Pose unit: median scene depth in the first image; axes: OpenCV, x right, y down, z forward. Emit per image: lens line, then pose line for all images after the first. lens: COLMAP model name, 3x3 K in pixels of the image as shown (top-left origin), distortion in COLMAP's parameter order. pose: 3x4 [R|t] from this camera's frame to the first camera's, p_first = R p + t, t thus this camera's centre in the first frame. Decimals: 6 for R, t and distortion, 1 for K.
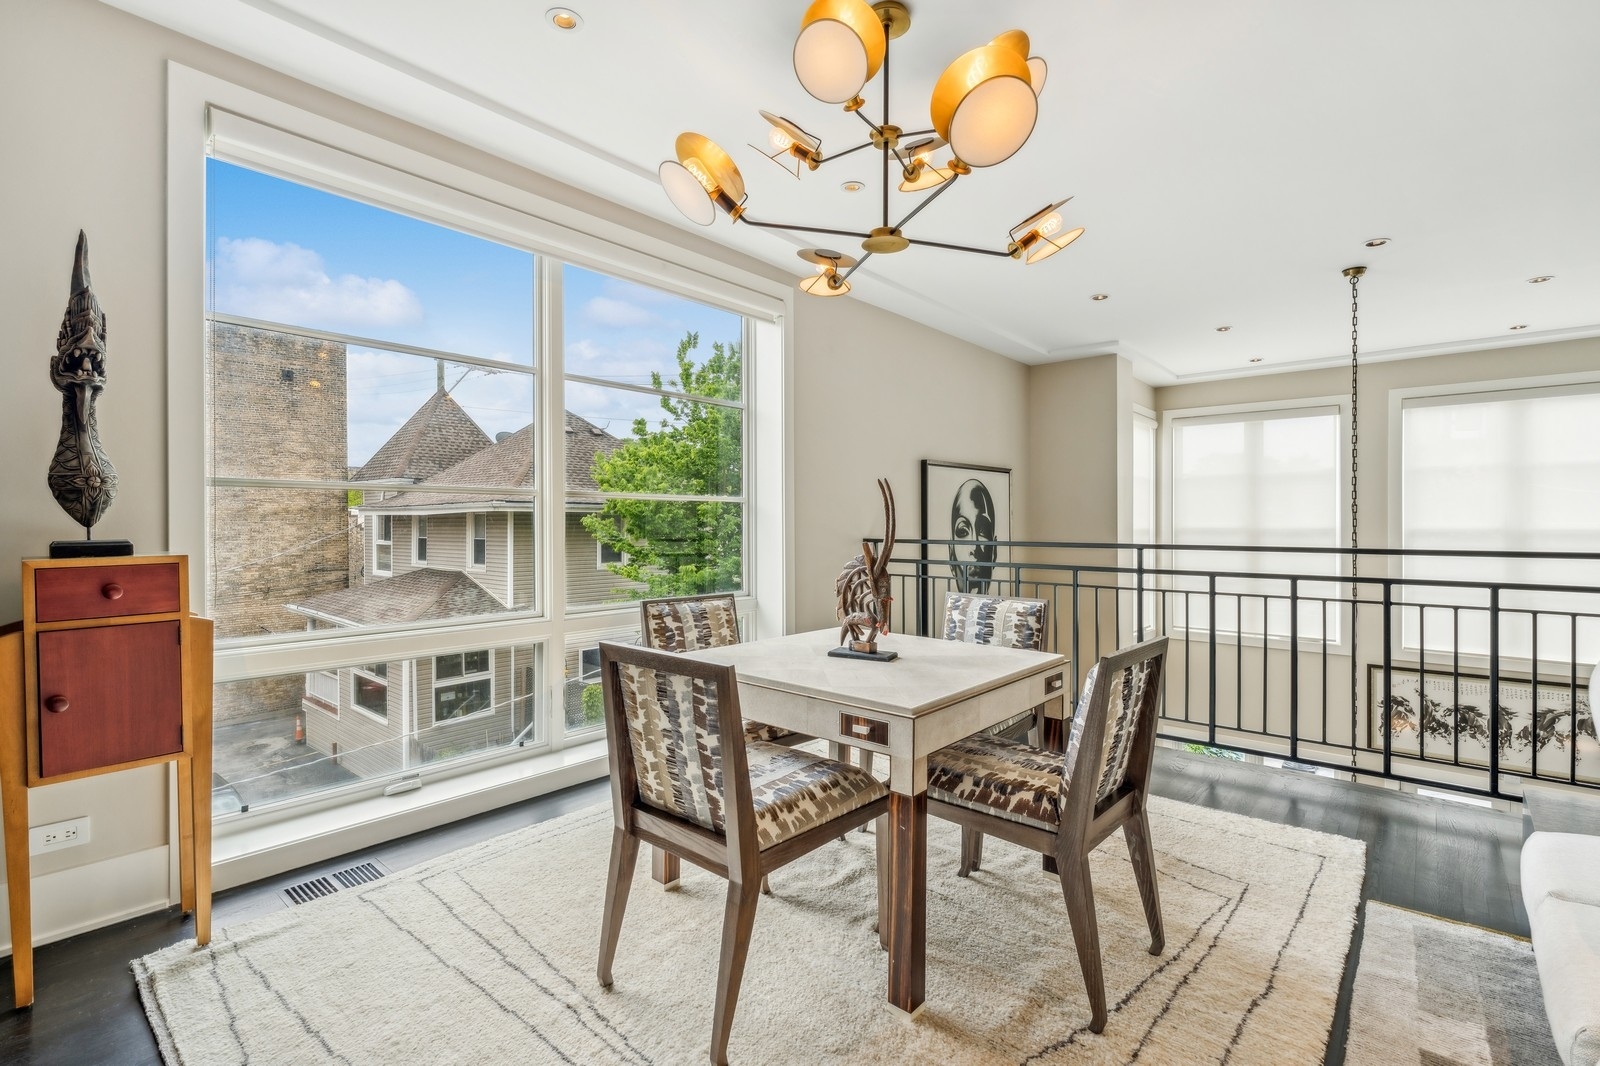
lens RADIAL K [[733.8, 0, 794.8], [0, 733.8, 526.4], [0, 0, 1]] dist [-0.006941, 0.000695]
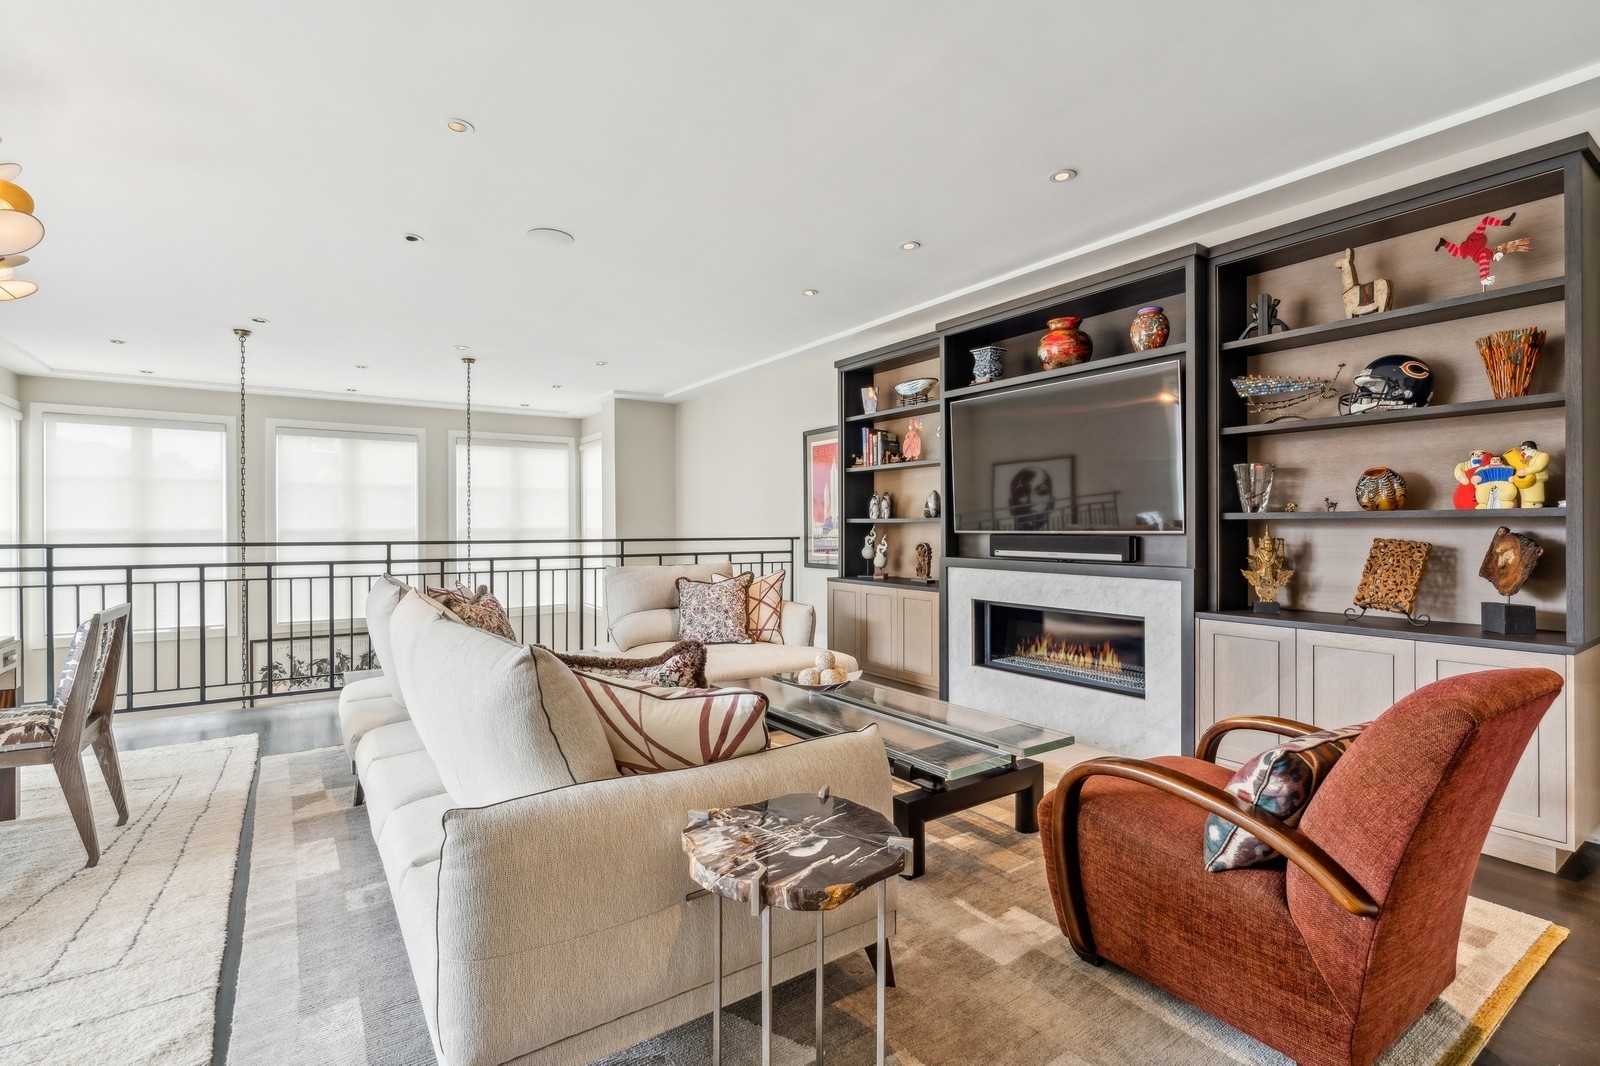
lens RADIAL K [[733.8, 0, 794.8], [0, 733.8, 526.4], [0, 0, 1]] dist [-0.006941, 0.000695]
pose [[0.254896, -0.000346, 0.966968, -0.474614], [0.002526, 0.999997, -0.000308, 0.001828], [-0.966965, 0.002521, 0.254896, -0.552380]]
